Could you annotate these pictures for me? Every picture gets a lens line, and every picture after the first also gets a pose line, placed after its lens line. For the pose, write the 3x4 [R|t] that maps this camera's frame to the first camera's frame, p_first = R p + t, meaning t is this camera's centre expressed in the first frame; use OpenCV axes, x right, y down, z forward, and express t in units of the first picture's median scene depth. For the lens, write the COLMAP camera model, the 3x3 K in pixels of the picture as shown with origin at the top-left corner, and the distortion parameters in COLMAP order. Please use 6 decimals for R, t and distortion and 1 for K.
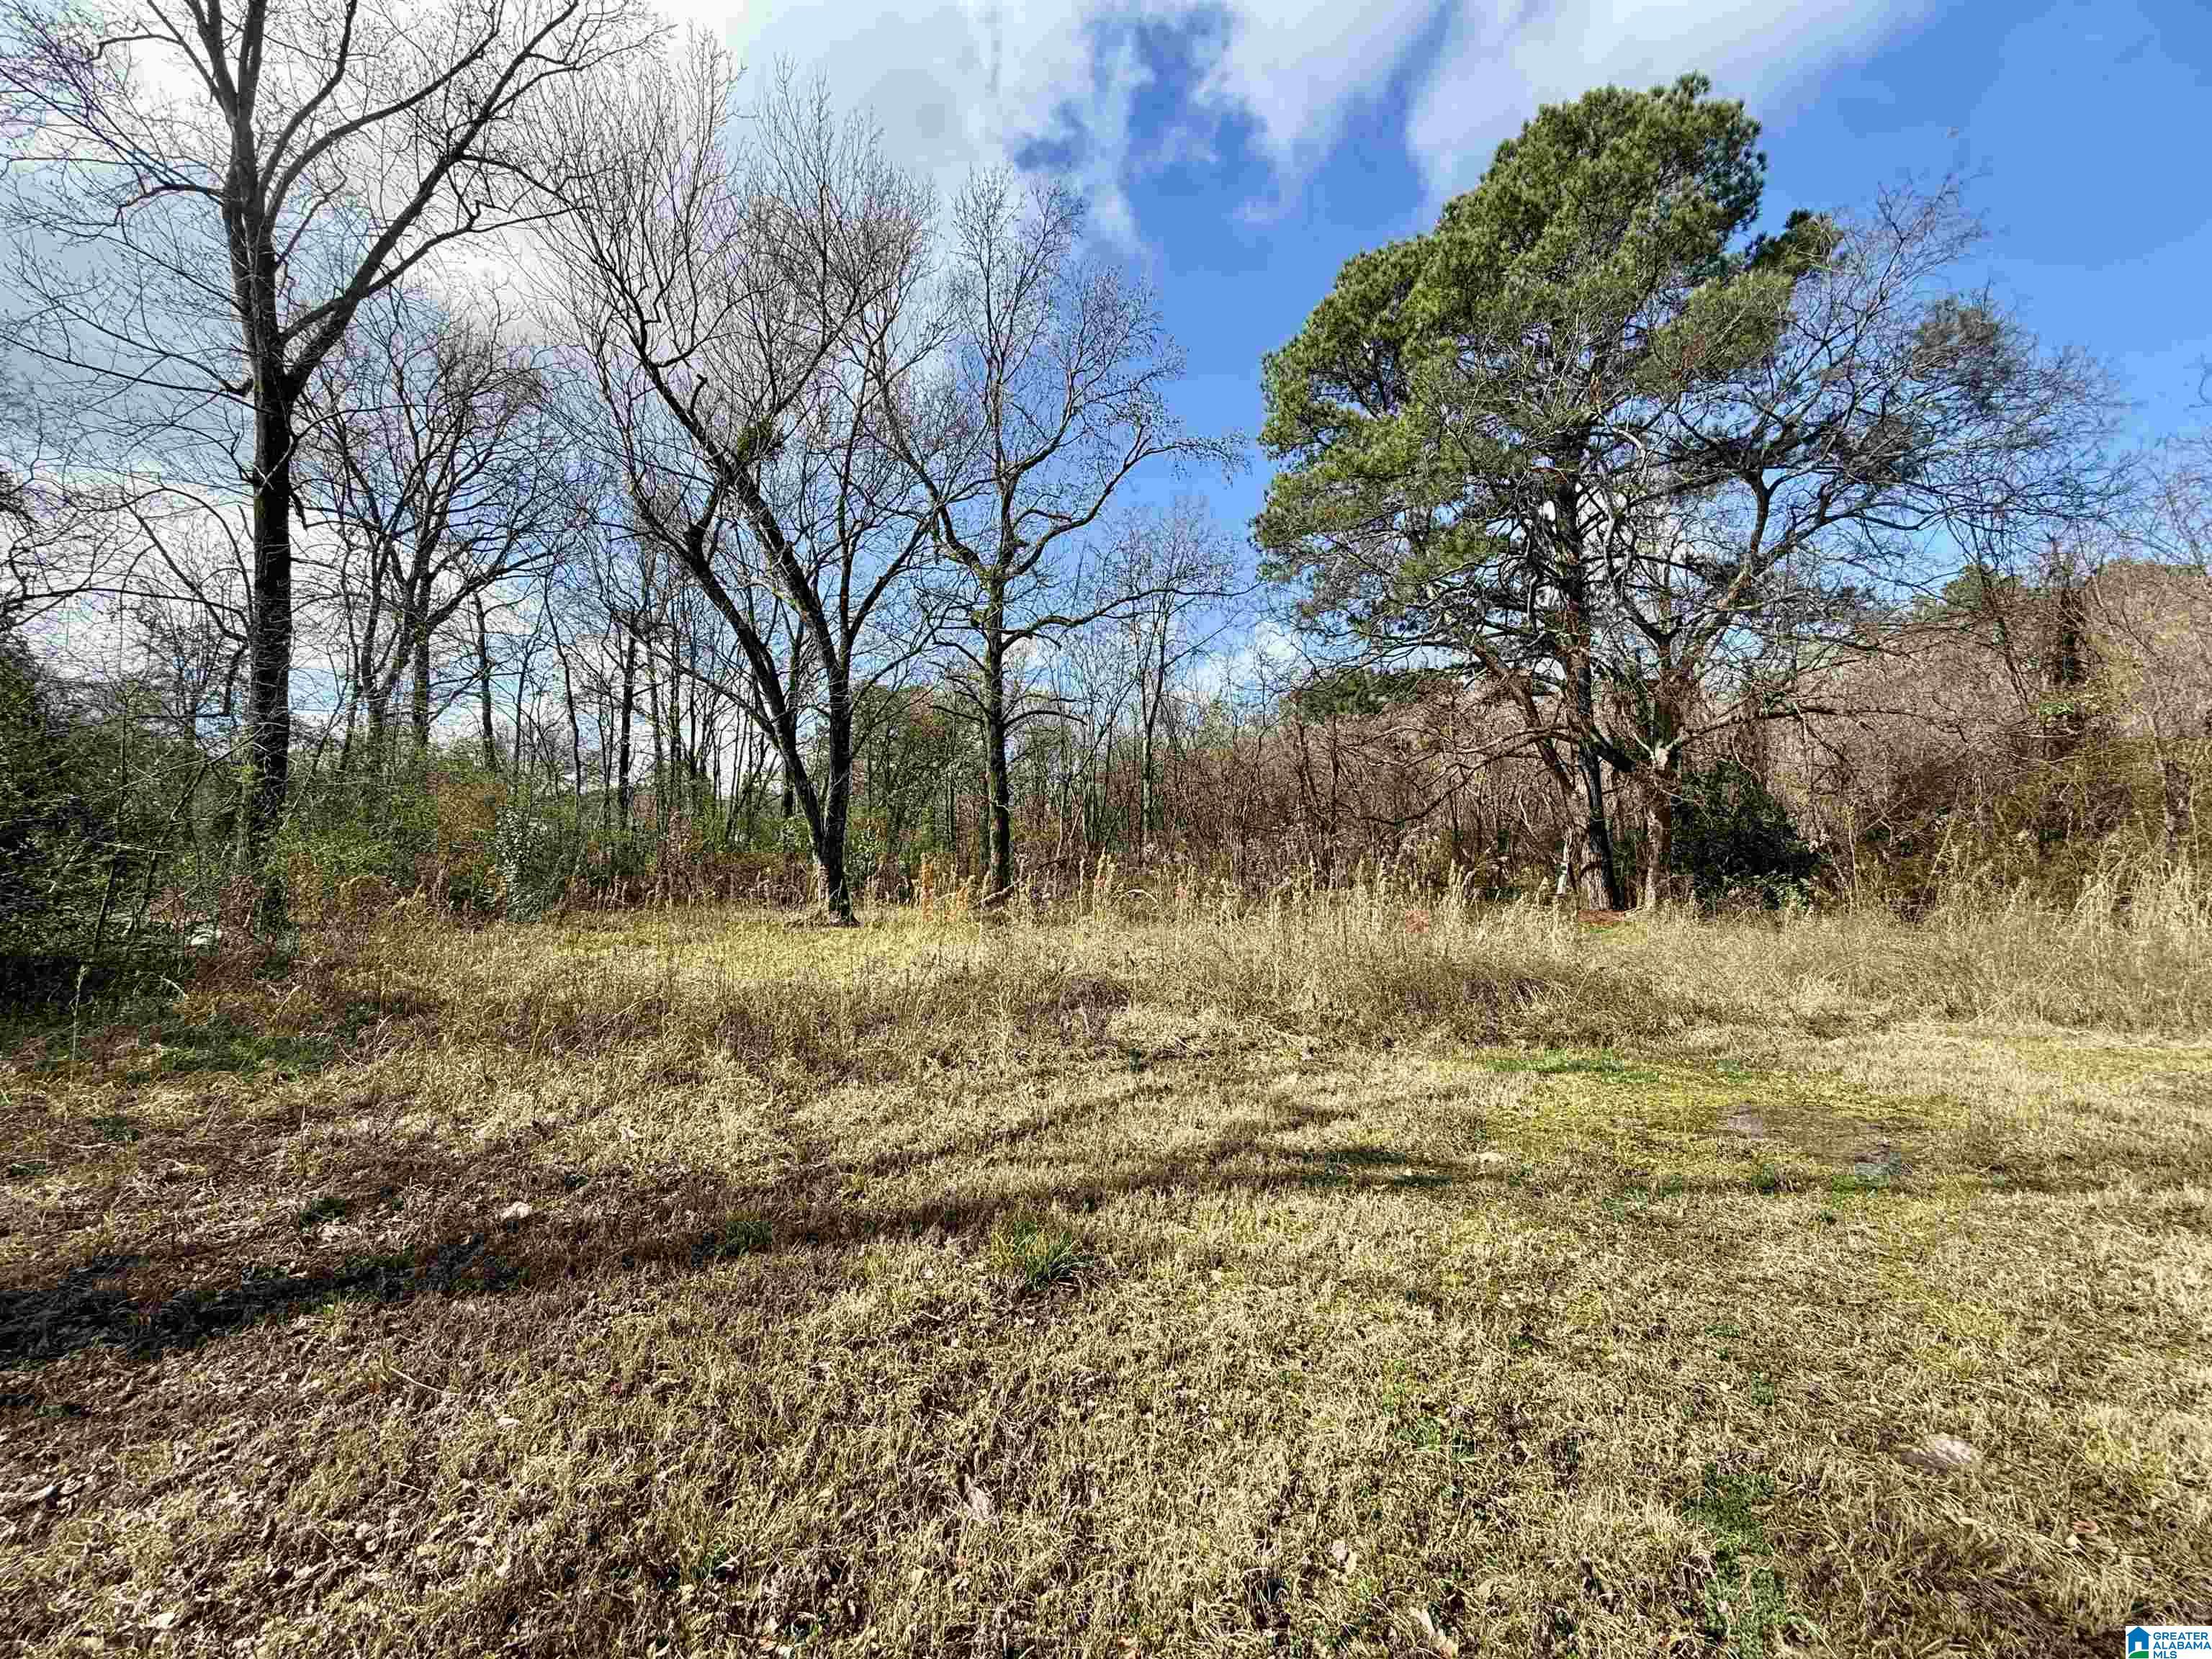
lens RADIAL K [[881.9, 0, 1103.2], [0, 881.9, 831.9], [0, 0, 1]] dist [0.000840, 0.000257]
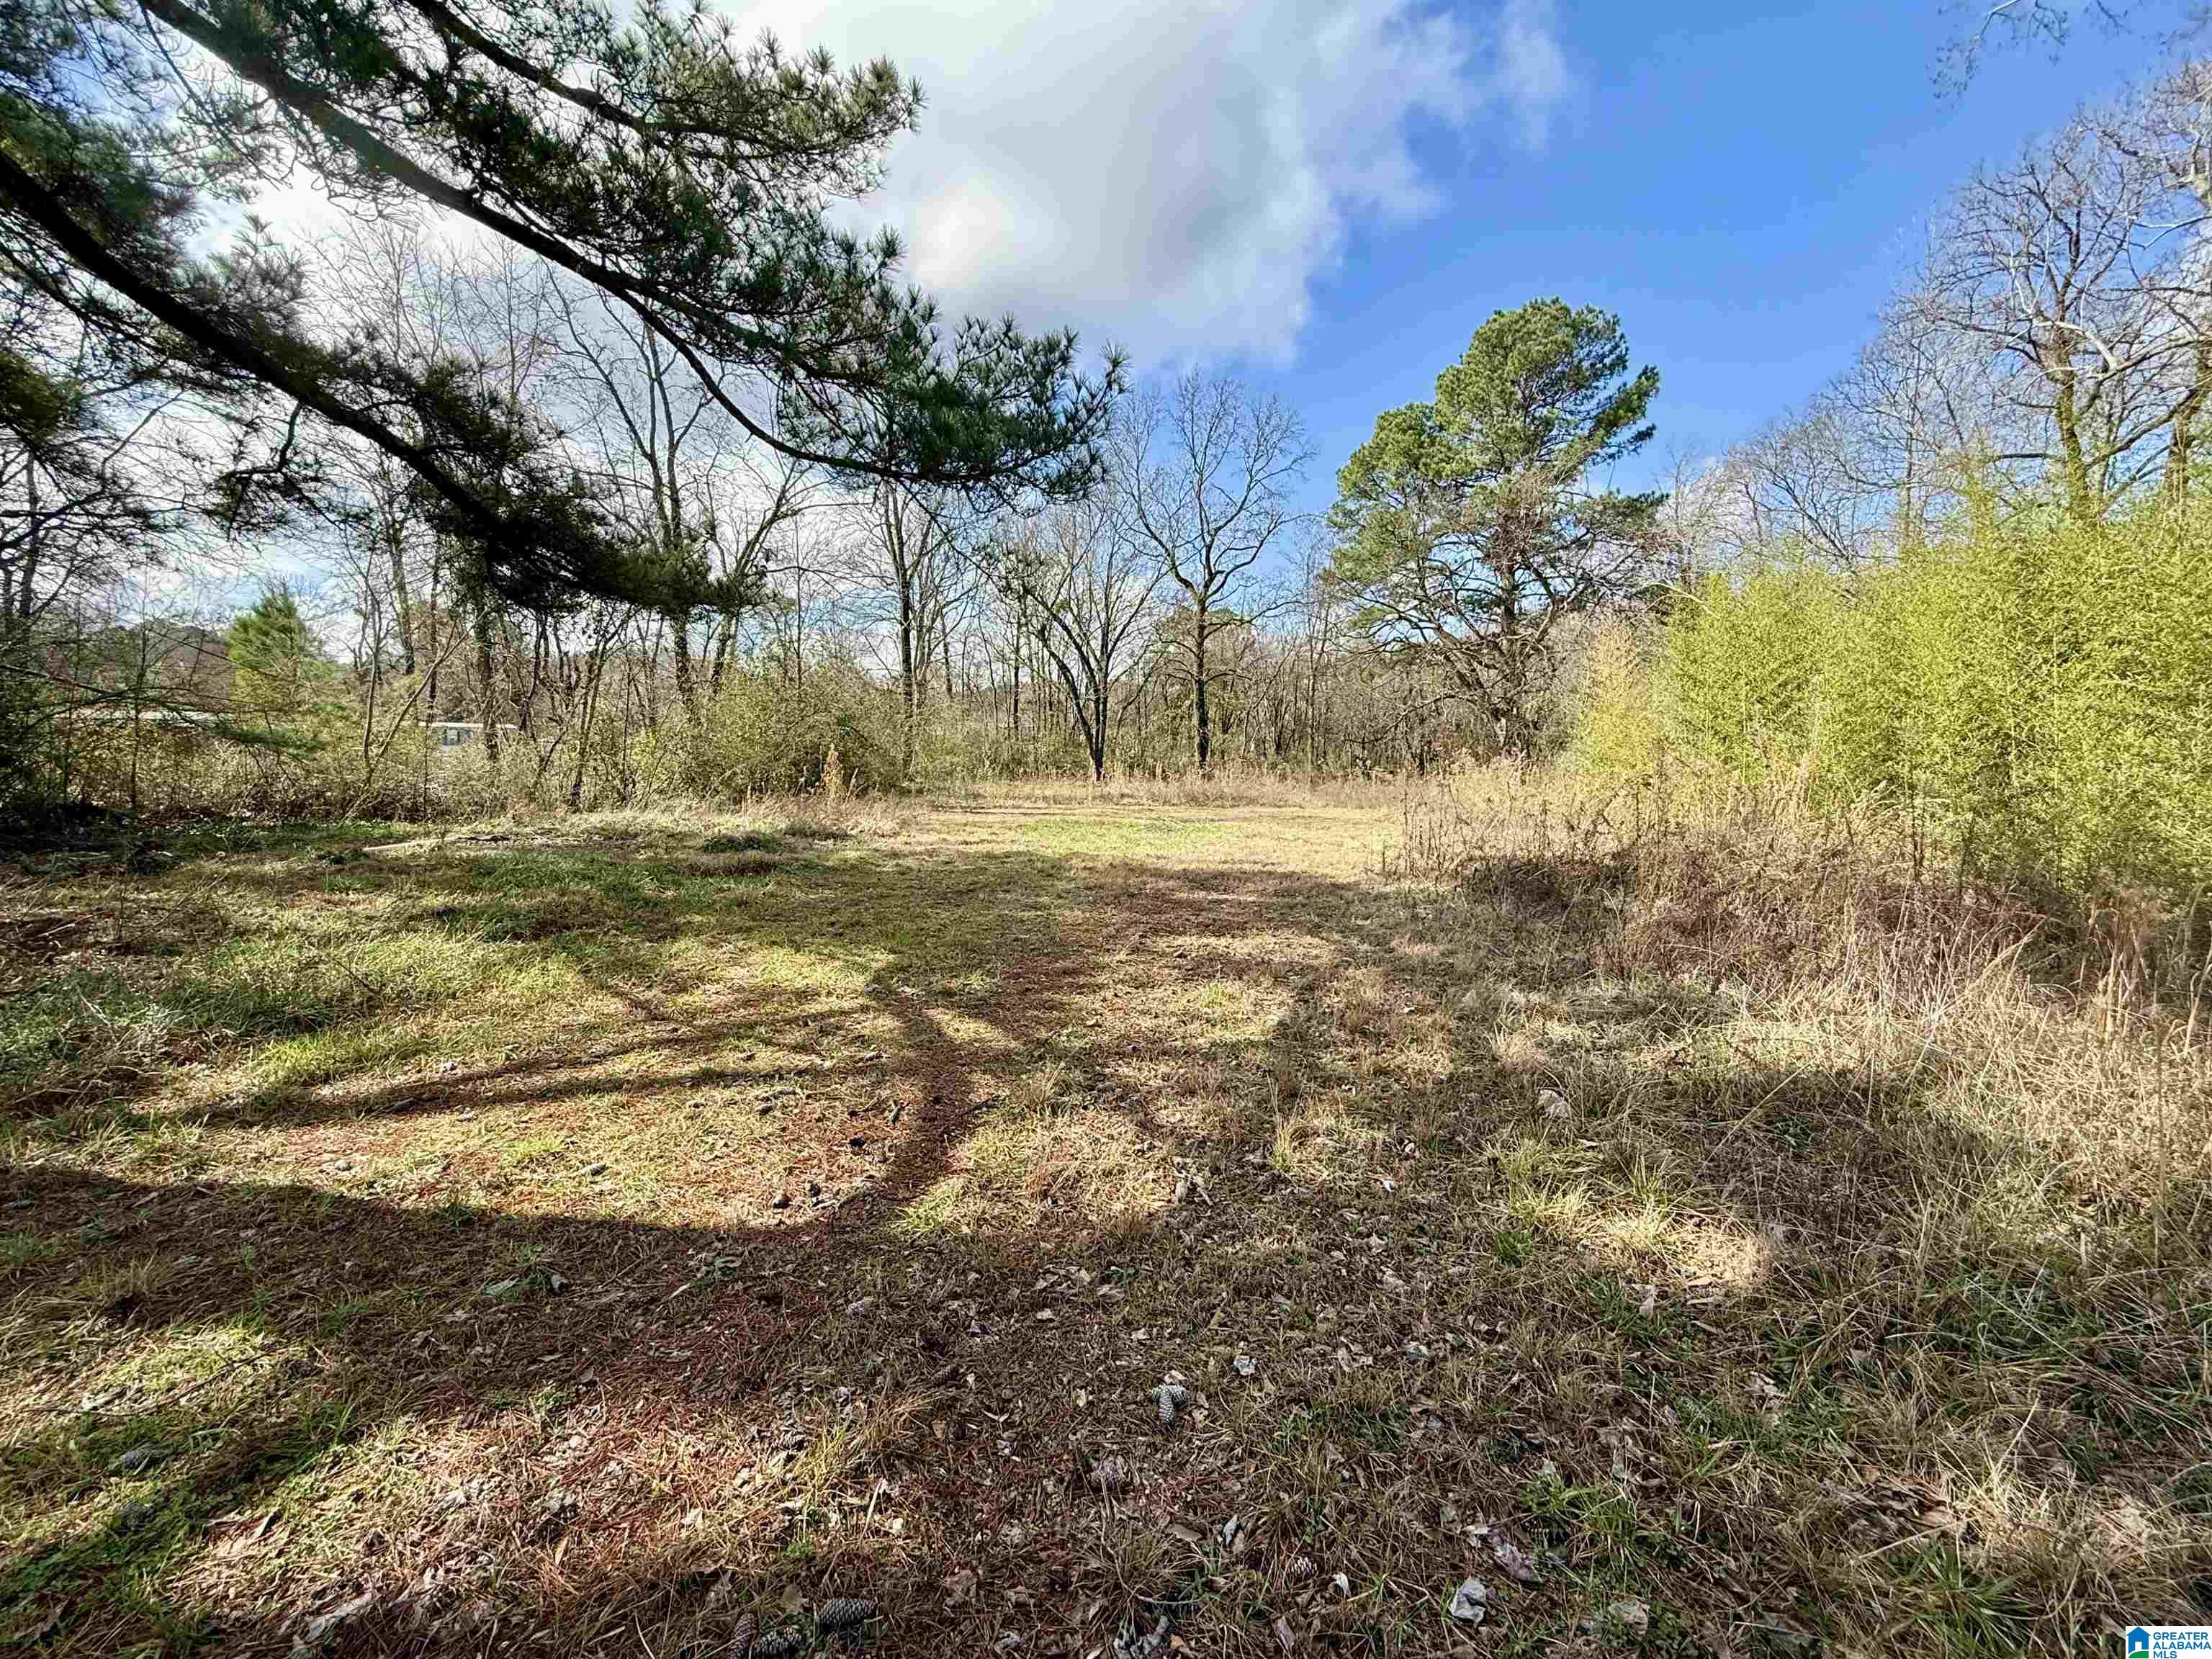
lens RADIAL K [[881.9, 0, 1103.2], [0, 881.9, 831.9], [0, 0, 1]] dist [0.000840, 0.000257]
pose [[0.923288, 0.039169, -0.382106, 0.404541], [0.013822, 0.990755, 0.134959, -0.065838], [0.383860, -0.129887, 0.914211, -0.777722]]
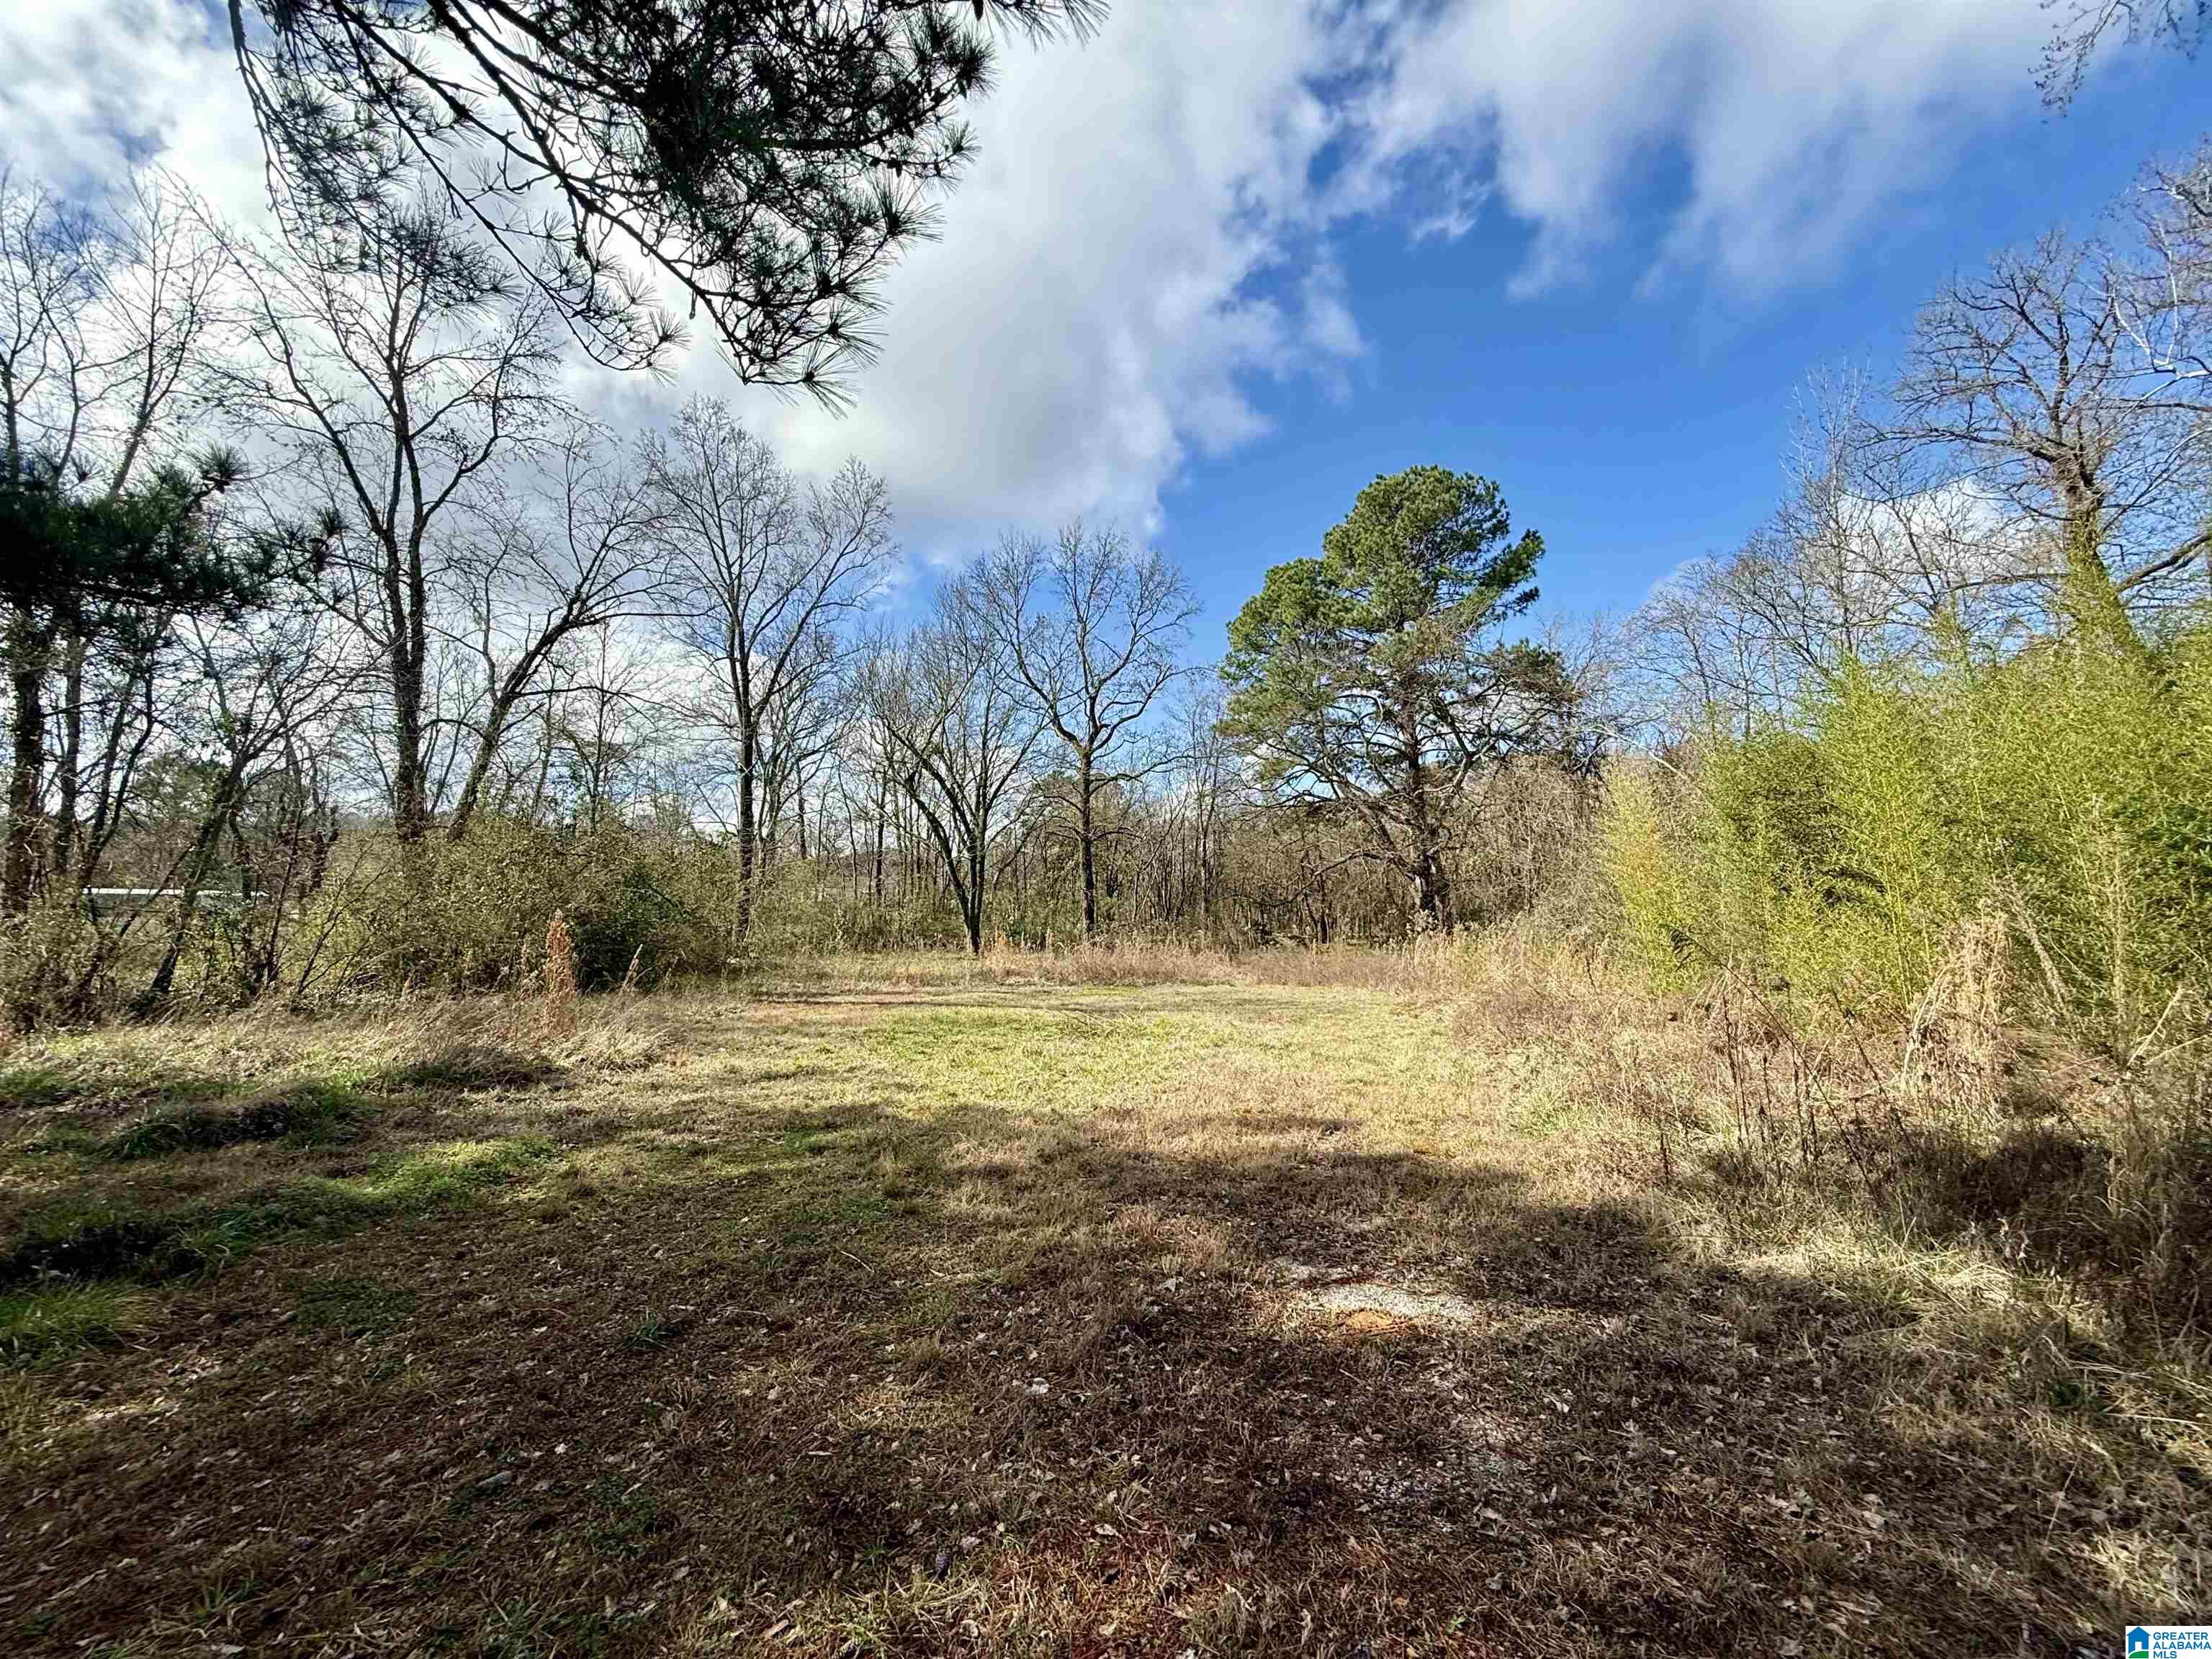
lens RADIAL K [[881.9, 0, 1103.2], [0, 881.9, 831.9], [0, 0, 1]] dist [0.000840, 0.000257]
pose [[0.969697, -0.027467, -0.242762, 0.314795], [0.015734, 0.998618, -0.050142, -0.056987], [0.243804, 0.044803, 0.968789, -0.595125]]
